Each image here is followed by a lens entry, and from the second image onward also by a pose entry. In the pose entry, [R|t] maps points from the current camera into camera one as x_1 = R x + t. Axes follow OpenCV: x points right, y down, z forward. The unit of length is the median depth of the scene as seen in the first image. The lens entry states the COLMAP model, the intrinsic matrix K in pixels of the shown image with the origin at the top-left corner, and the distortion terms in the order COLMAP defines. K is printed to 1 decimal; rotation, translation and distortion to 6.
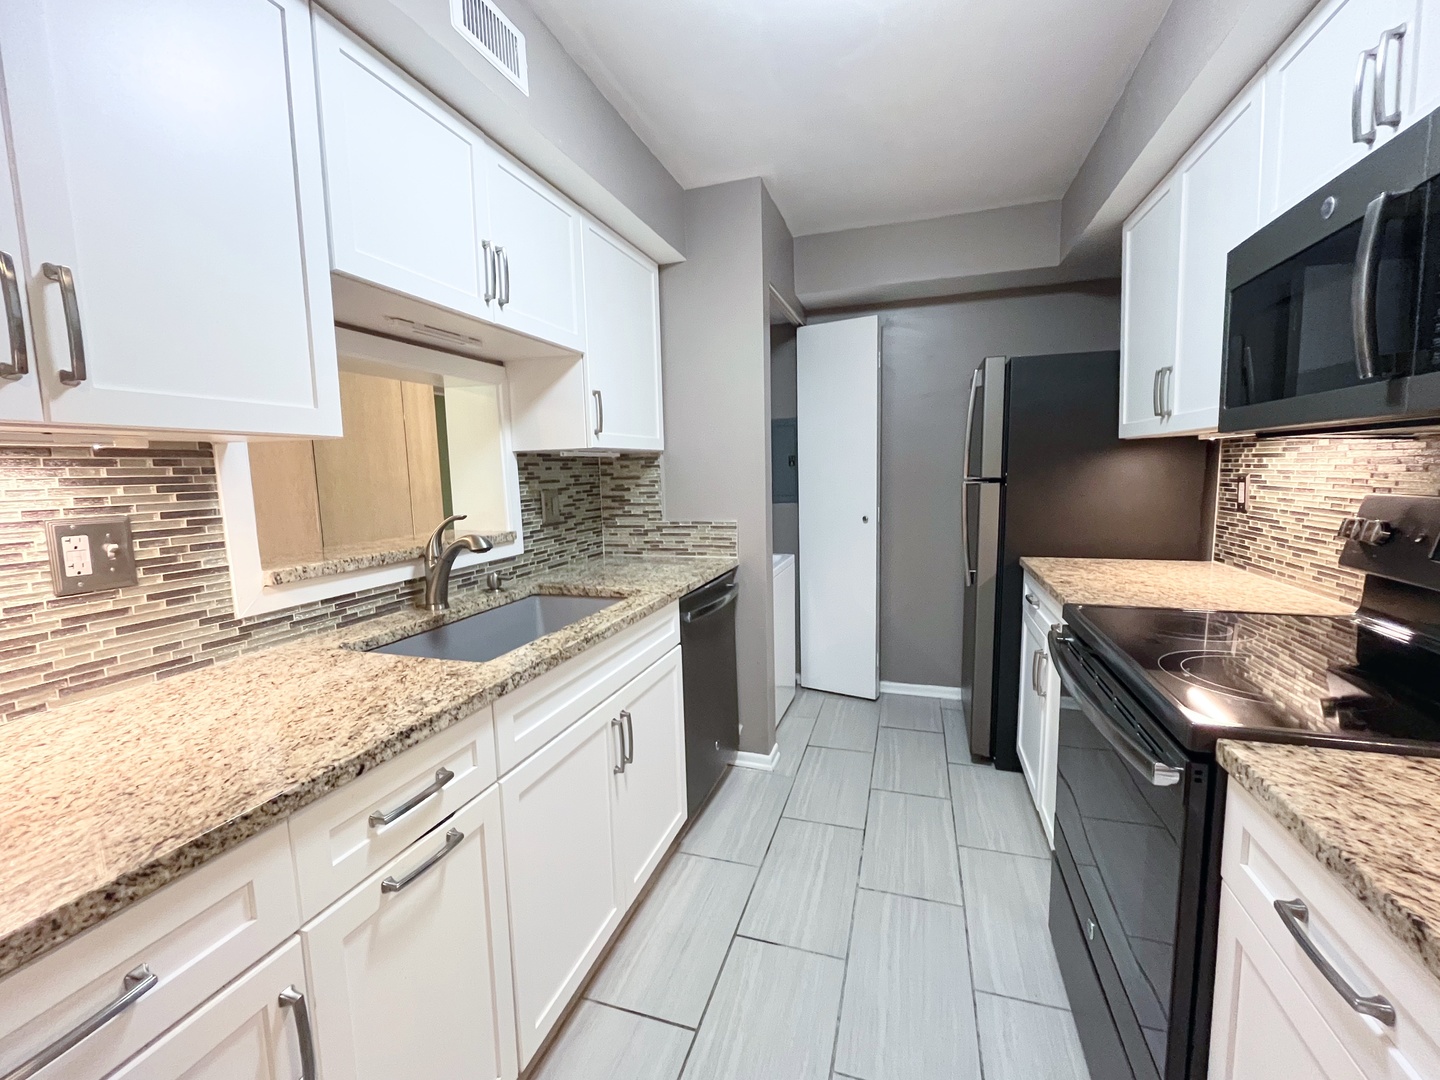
lens RADIAL K [[605.2, 0, 720.0], [0, 605.2, 540.0], [0, 0, 1]] dist [-0.004560, -0.000188]
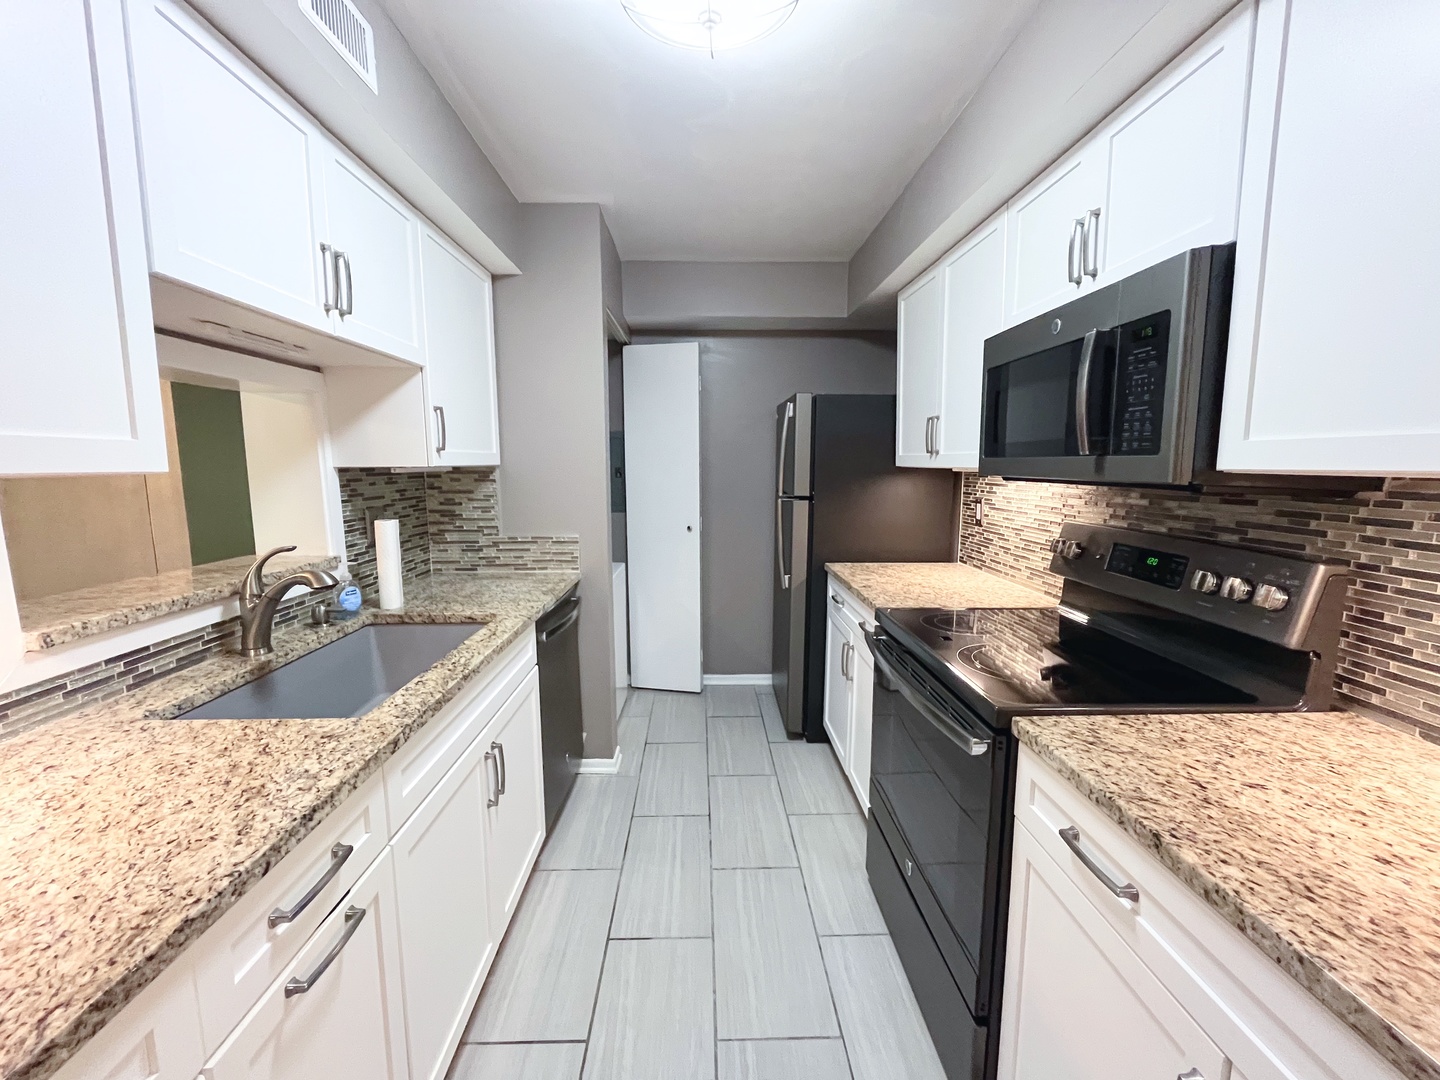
lens RADIAL K [[582.5, 0, 720.0], [0, 582.5, 540.0], [0, 0, 1]] dist [-0.002378, 0.000107]
pose [[0.941823, -0.019504, 0.335543, -0.116711], [0.016298, 0.999791, 0.012368, -0.048984], [-0.335714, -0.006180, 0.941944, -0.013156]]
